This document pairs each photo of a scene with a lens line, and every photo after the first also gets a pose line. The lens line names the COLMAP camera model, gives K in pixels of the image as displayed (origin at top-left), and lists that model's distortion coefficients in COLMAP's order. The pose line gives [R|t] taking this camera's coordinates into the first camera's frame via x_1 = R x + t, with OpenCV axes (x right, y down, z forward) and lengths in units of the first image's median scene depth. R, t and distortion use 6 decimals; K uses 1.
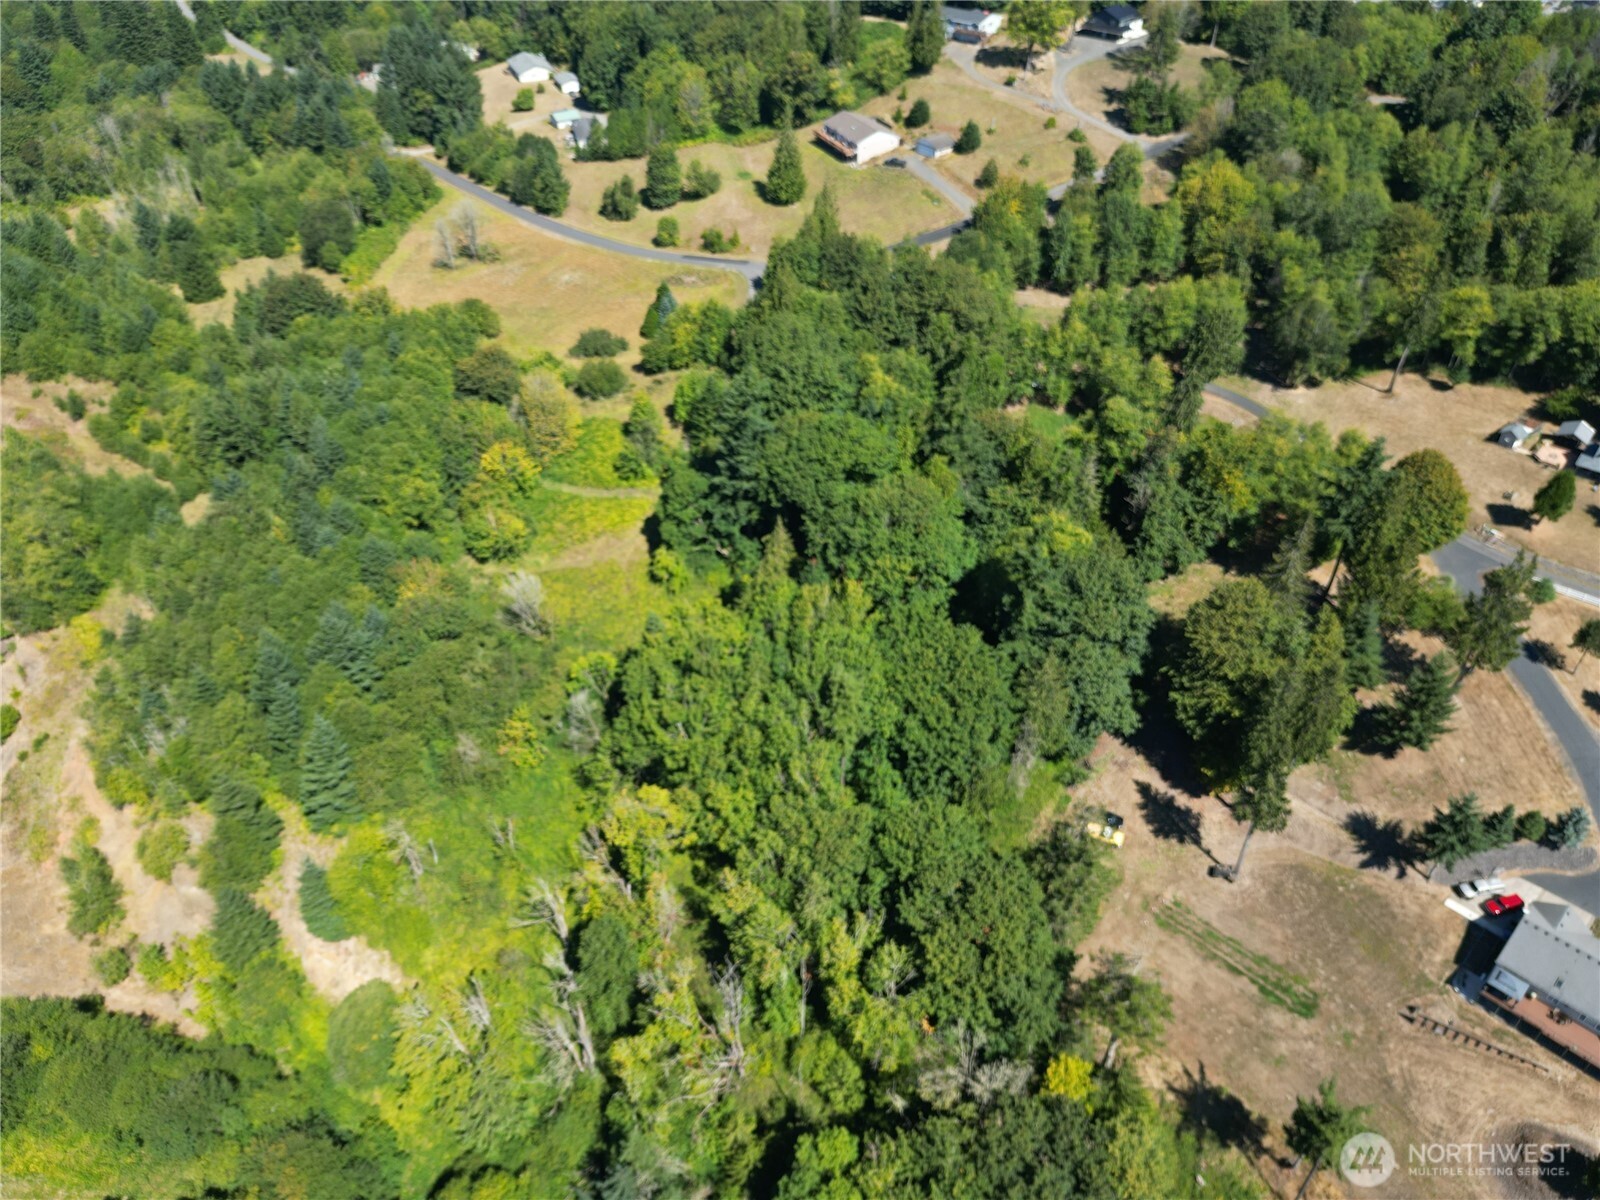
lens RADIAL K [[1143.4, 0, 800.0], [0, 1143.4, 600.0], [0, 0, 1]] dist [0.043761, -0.047499]
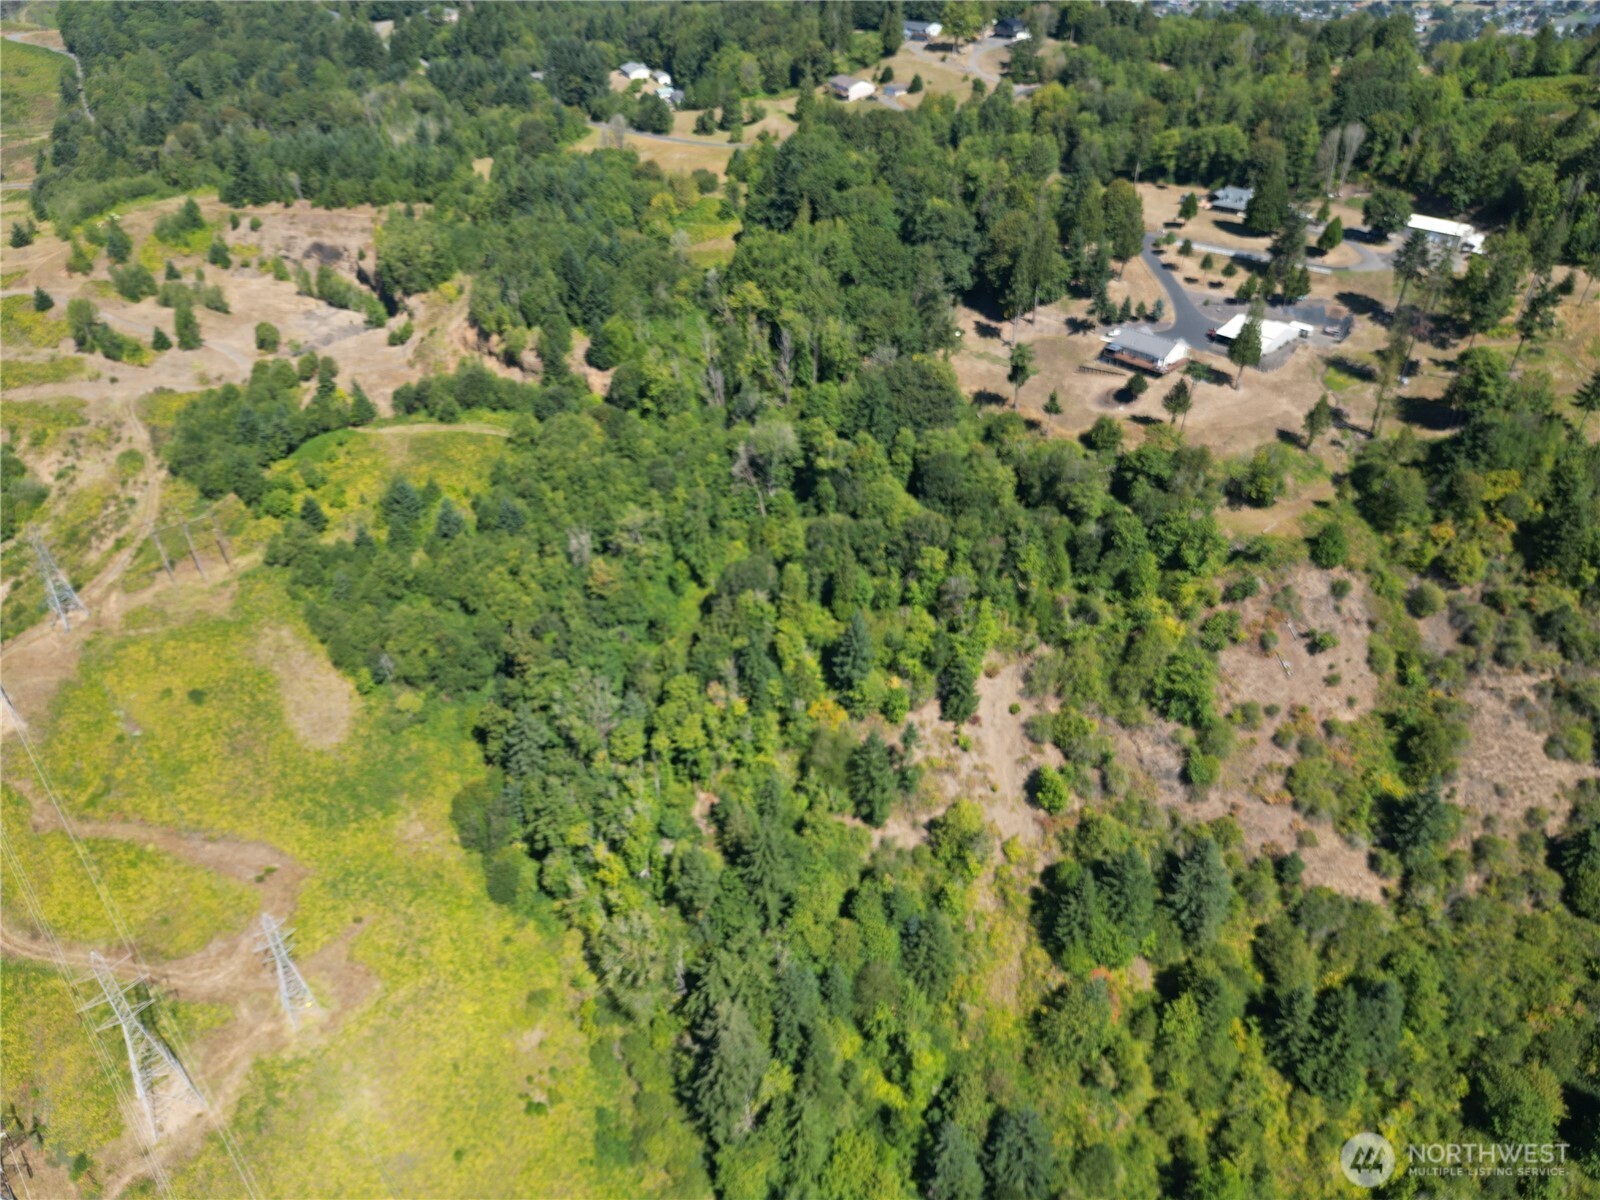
lens RADIAL K [[1143.4, 0, 800.0], [0, 1143.4, 600.0], [0, 0, 1]] dist [0.043761, -0.047499]
pose [[0.999942, 0.004454, -0.009771, -0.002515], [-0.005263, 0.996419, -0.084393, 0.567309], [0.009360, 0.084439, 0.996385, -0.706308]]
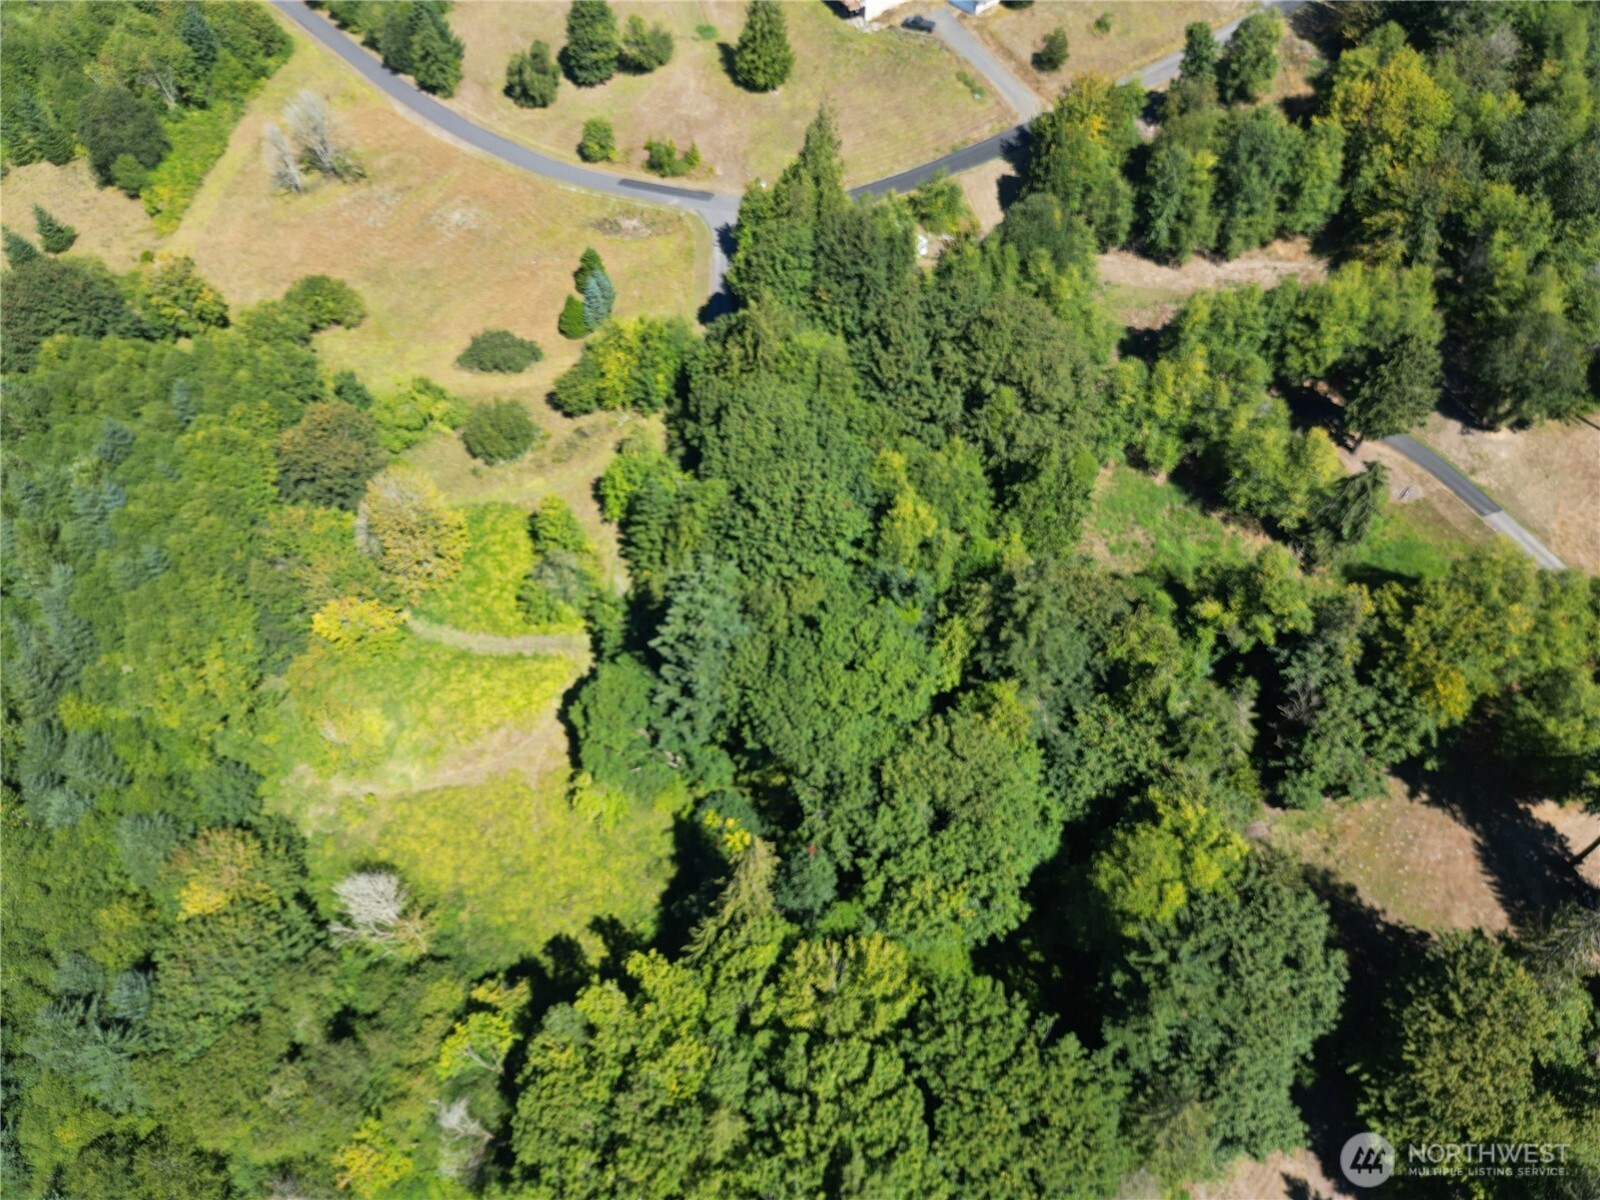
lens RADIAL K [[1143.4, 0, 800.0], [0, 1143.4, 600.0], [0, 0, 1]] dist [0.043761, -0.047499]
pose [[0.999925, -0.010067, 0.006967, 0.001947], [0.008309, 0.975965, 0.217768, -0.219774], [-0.008992, -0.217694, 0.975976, 0.272365]]
